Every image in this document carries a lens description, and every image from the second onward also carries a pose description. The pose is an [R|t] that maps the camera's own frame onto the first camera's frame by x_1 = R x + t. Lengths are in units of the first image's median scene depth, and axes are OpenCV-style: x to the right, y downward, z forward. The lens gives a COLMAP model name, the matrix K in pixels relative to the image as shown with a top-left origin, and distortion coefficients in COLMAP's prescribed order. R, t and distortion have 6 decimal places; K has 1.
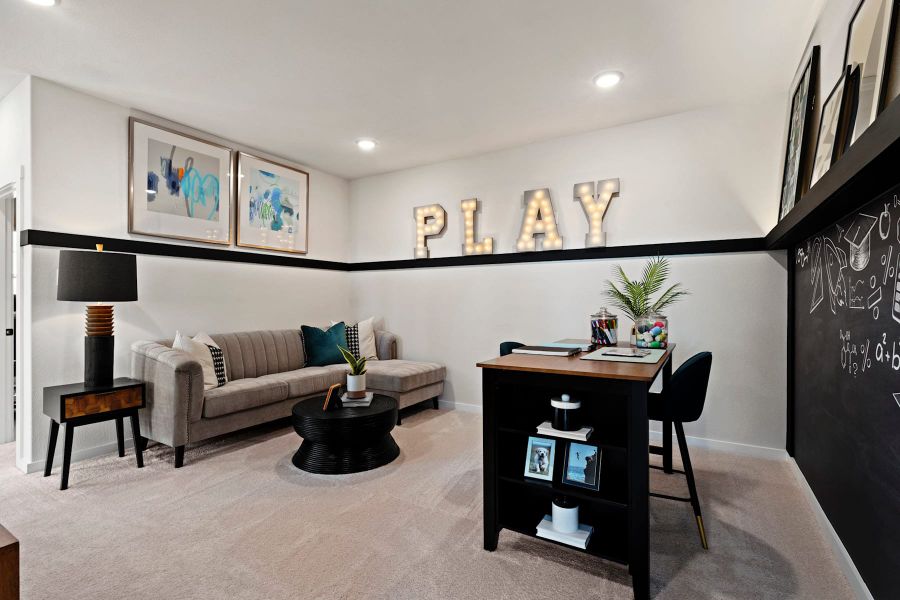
lens RADIAL K [[396.8, 0, 448.6], [0, 396.8, 300.0], [0, 0, 1]] dist [-0.000137, 0.000871]
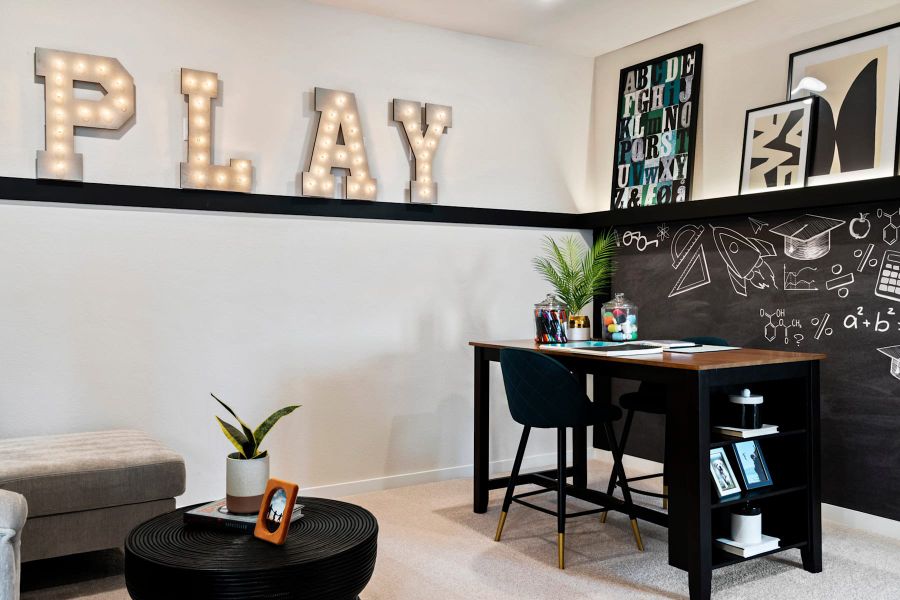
lens RADIAL K [[762.2, 0, 450.6], [0, 762.2, 287.9], [0, 0, 1]] dist [0.031454, -0.003291]
pose [[0.490109, -0.000601, 0.871661, -0.662571], [0.000775, 1.000000, 0.000254, 0.005419], [-0.871661, 0.000551, 0.490109, 0.322912]]
